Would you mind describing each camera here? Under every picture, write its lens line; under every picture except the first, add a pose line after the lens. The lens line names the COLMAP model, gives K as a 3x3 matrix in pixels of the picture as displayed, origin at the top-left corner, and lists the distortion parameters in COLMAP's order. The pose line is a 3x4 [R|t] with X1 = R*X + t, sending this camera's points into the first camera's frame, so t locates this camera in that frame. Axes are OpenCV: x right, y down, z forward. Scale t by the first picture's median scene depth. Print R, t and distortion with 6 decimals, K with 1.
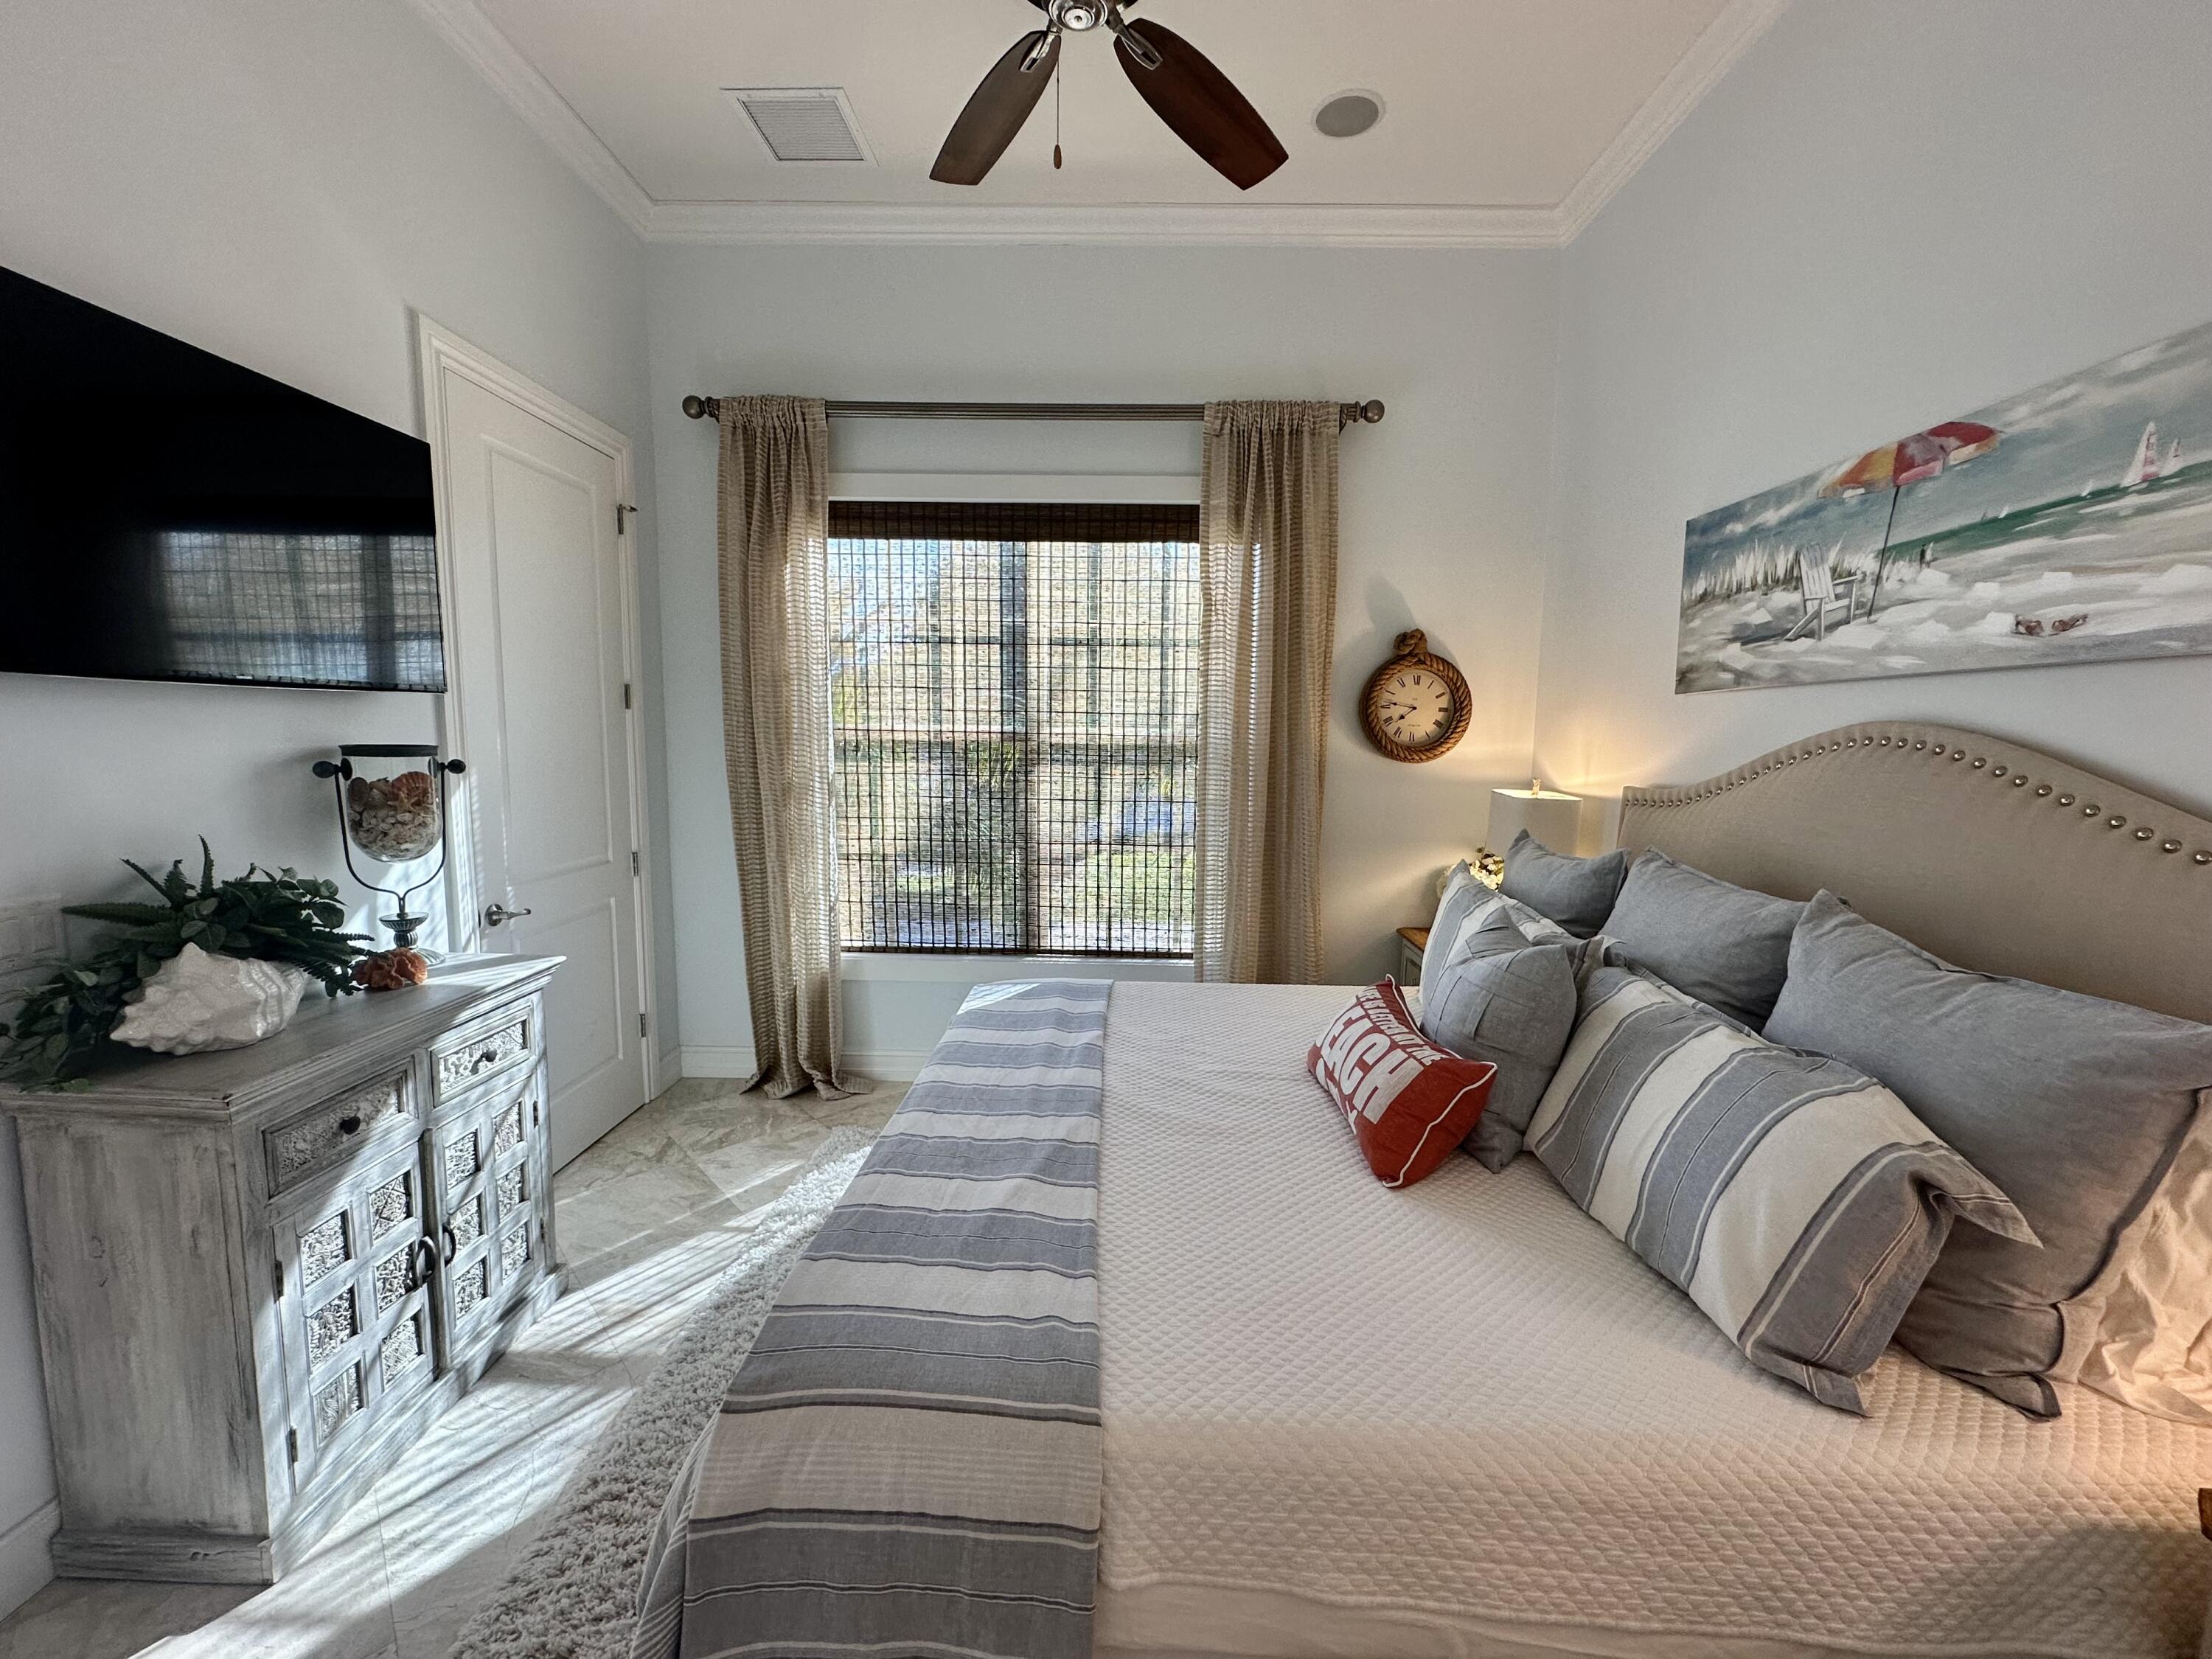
lens RADIAL K [[880.2, 0, 1098.9], [0, 880.2, 823.9], [0, 0, 1]] dist [-0.005182, 0.001231]
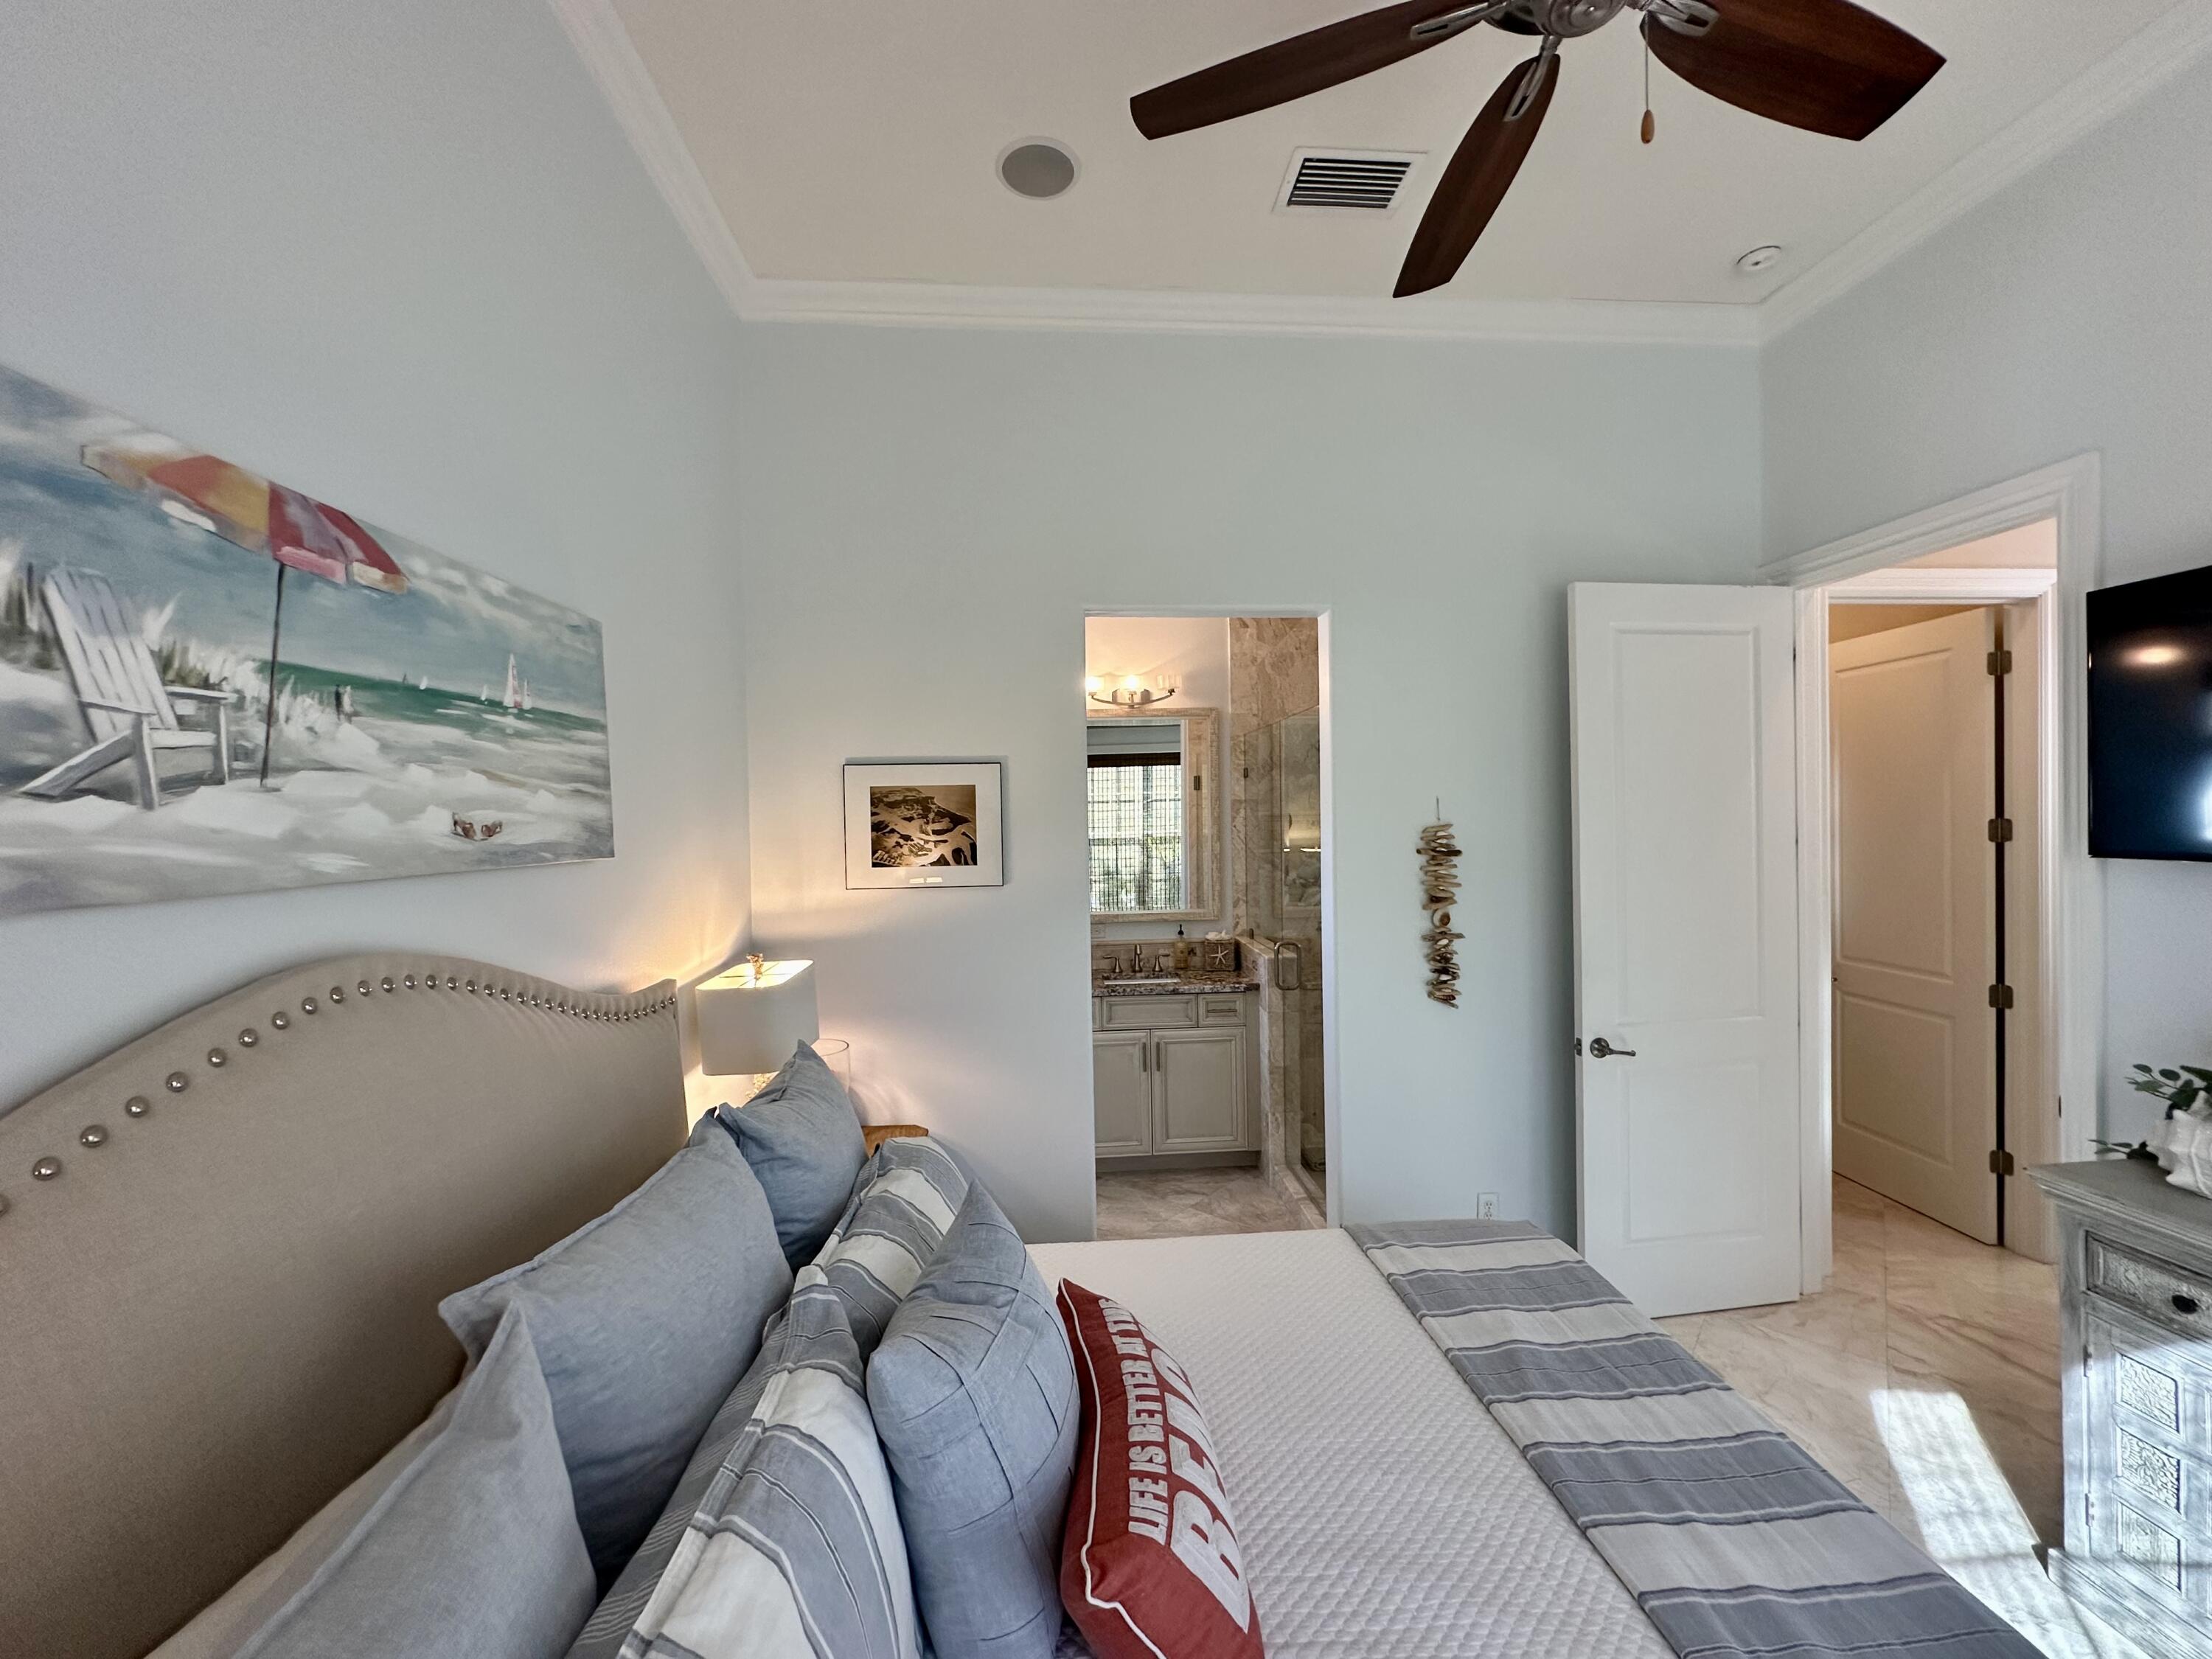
lens RADIAL K [[880.2, 0, 1112.3], [0, 880.2, 828.7], [0, 0, 1]] dist [-0.005182, 0.001231]
pose [[-0.994274, 0.006948, -0.106638, 0.444596], [-0.005538, 0.993194, 0.116339, -0.290843], [0.106720, 0.116263, -0.987468, 1.708045]]
